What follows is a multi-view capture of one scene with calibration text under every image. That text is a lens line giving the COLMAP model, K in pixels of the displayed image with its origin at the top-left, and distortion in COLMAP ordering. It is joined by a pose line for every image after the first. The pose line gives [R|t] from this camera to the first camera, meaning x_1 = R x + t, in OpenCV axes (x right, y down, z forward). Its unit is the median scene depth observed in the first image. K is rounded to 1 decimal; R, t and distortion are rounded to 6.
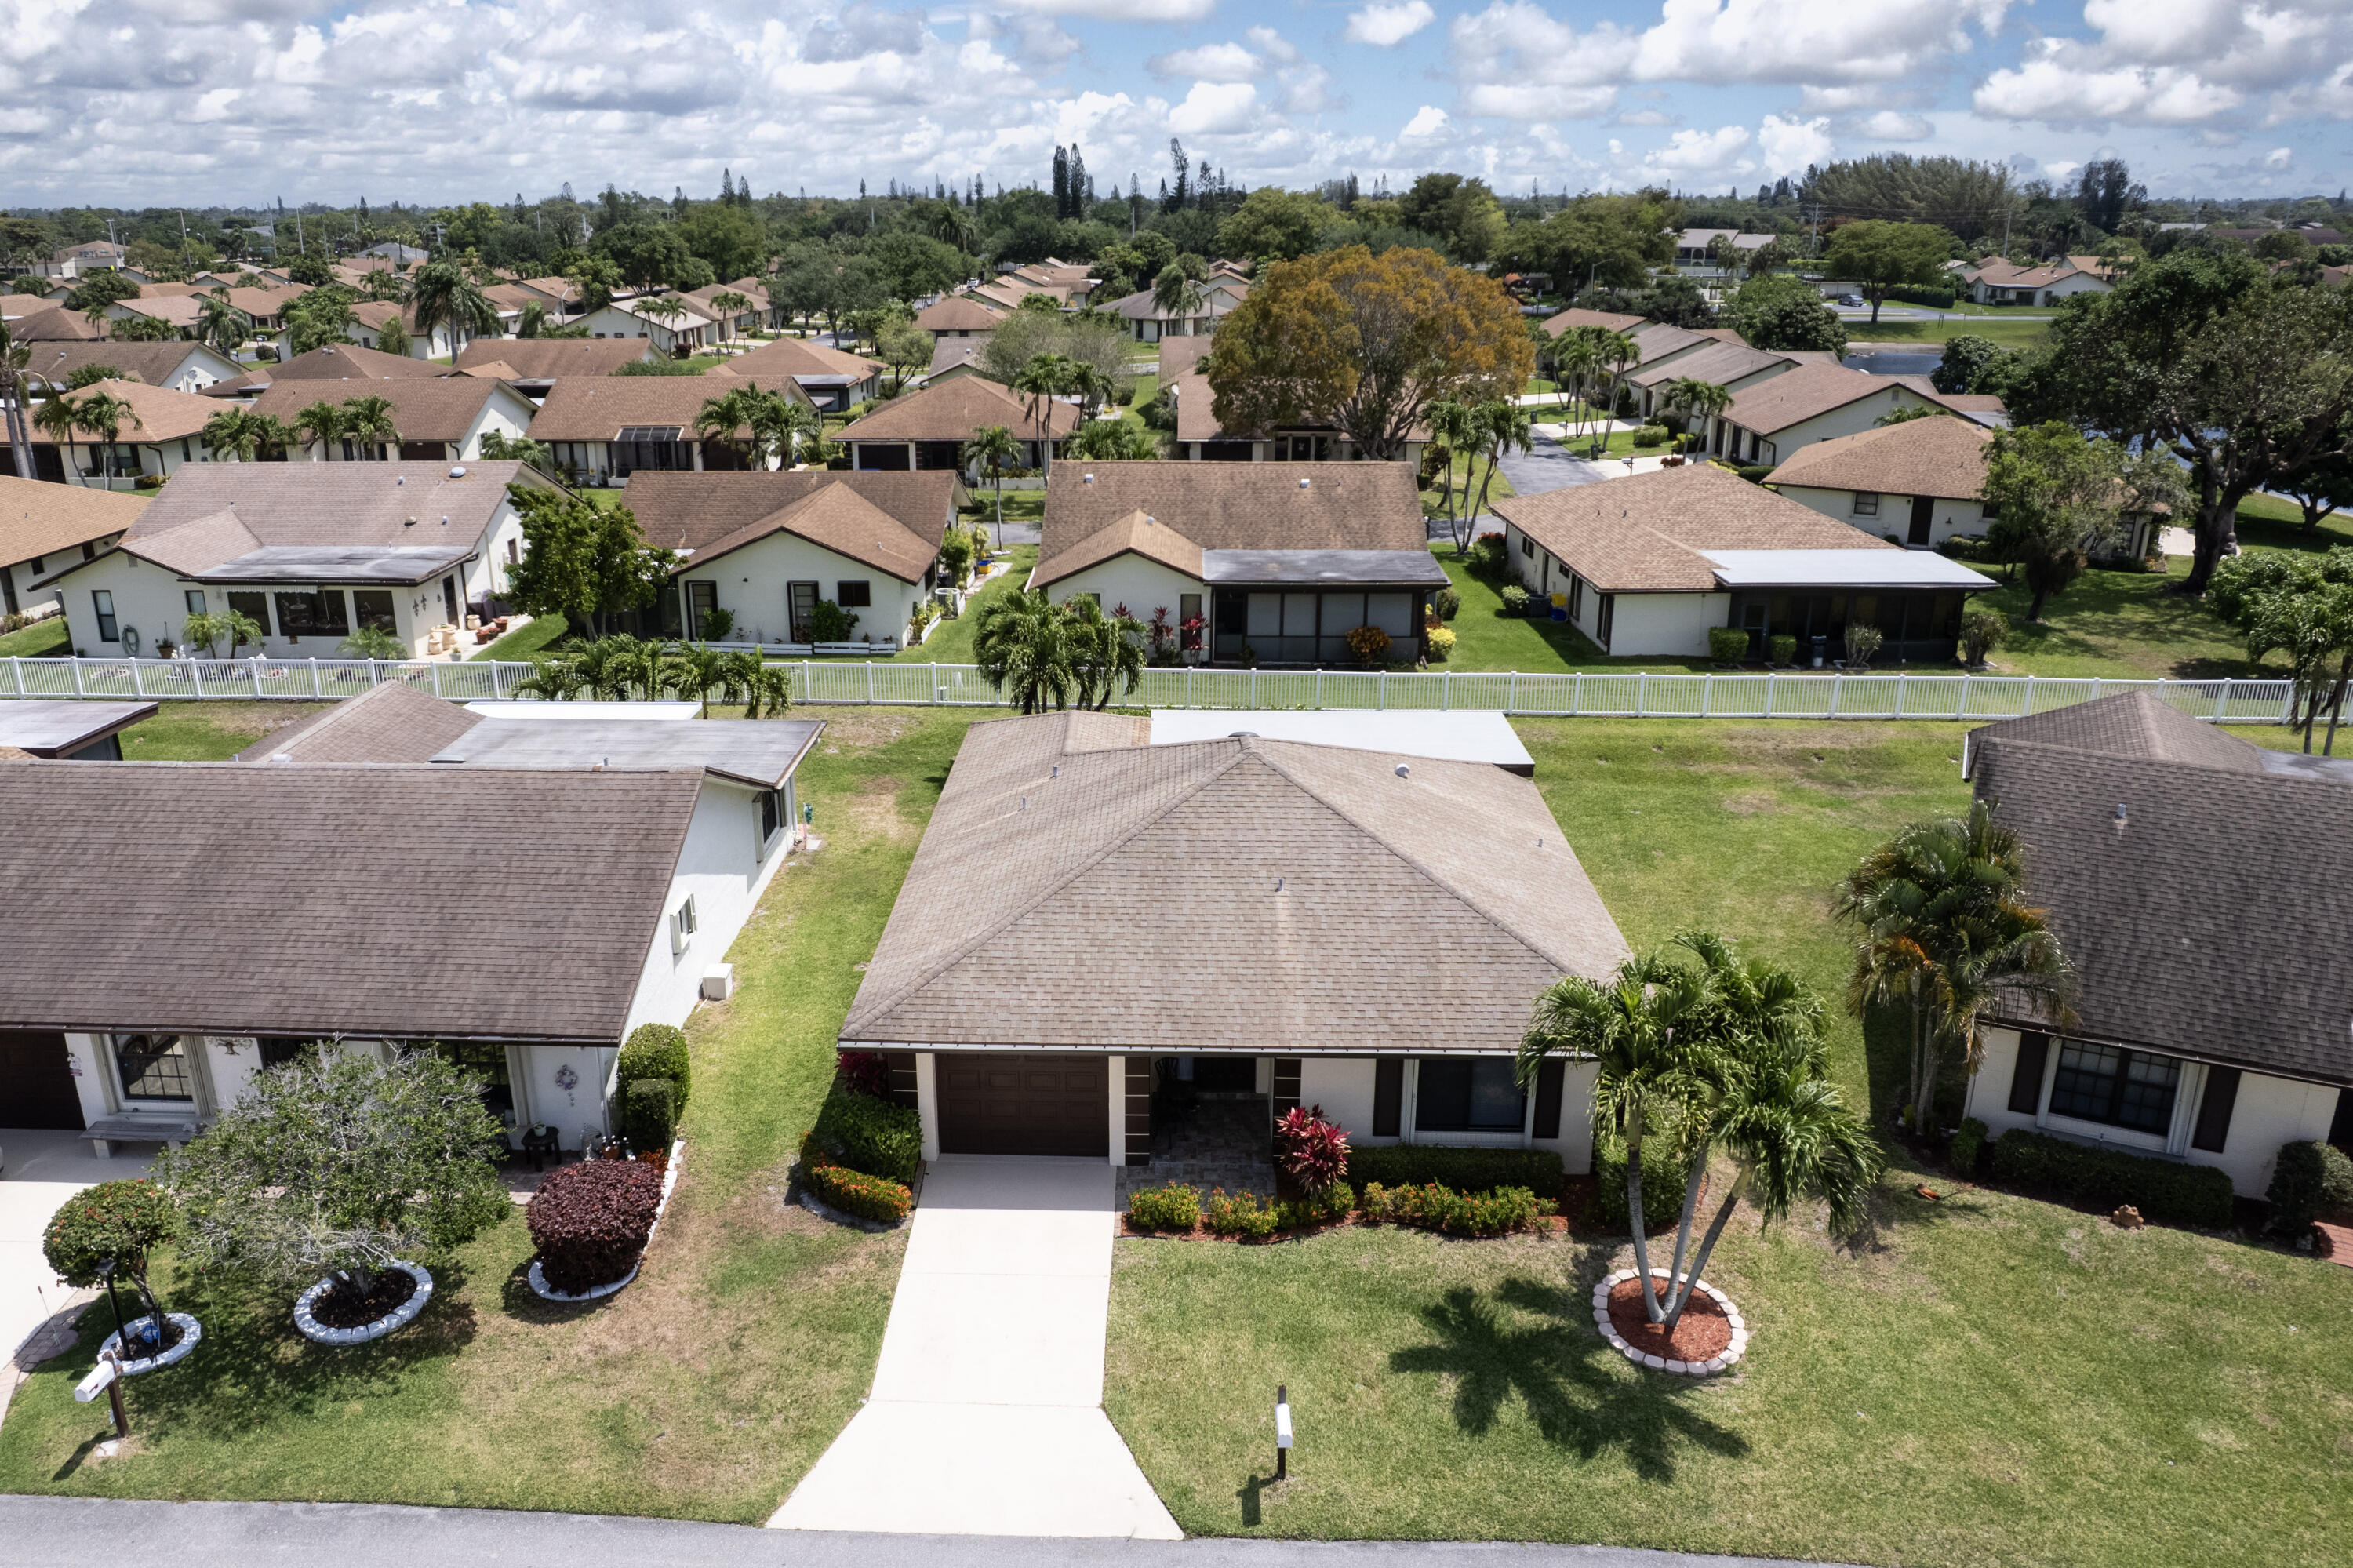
lens RADIAL K [[1711.2, 0, 1126.3], [0, 1711.2, 748.5], [0, 0, 1]] dist [-0.091692, 0.089530]
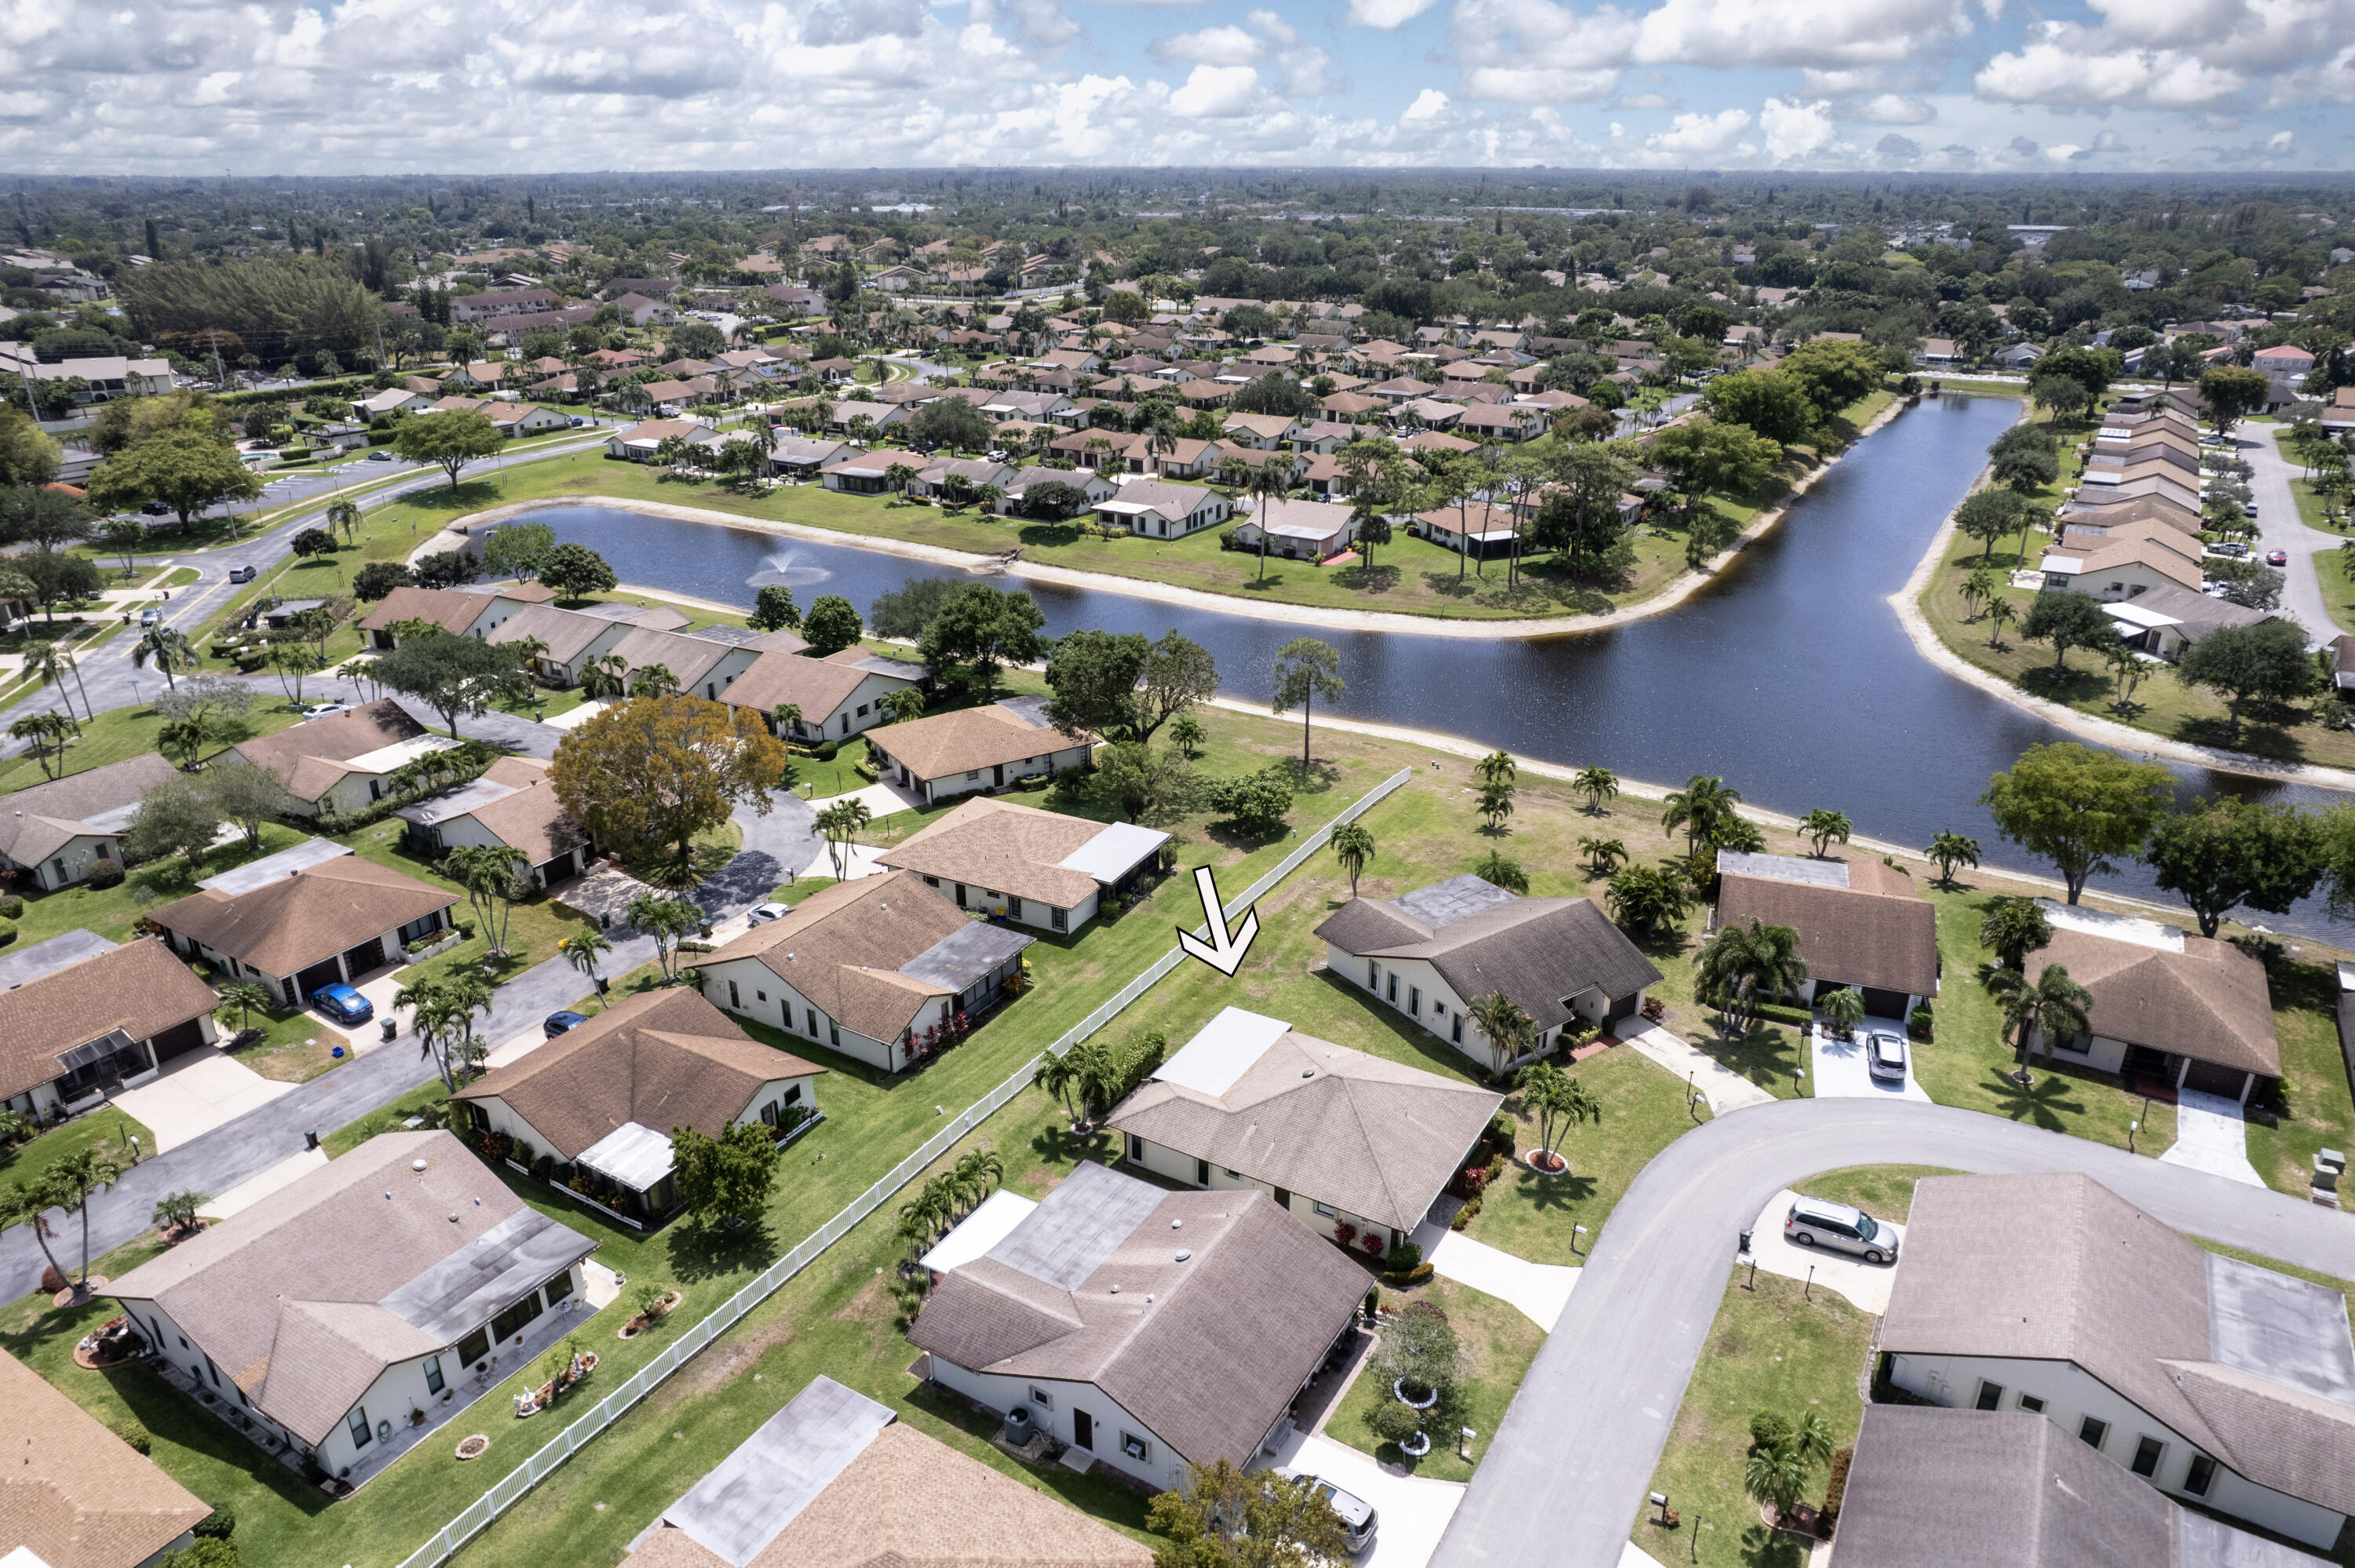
lens RADIAL K [[1513.5, 0, 1177.5], [0, 1513.5, 784.0], [0, 0, 1]] dist [-0.068681, 0.054476]
pose [[0.478720, -0.331172, 0.813112, -2.089192], [0.267374, 0.937131, 0.224267, -1.178967], [-0.836264, 0.110044, 0.537171, -0.157414]]
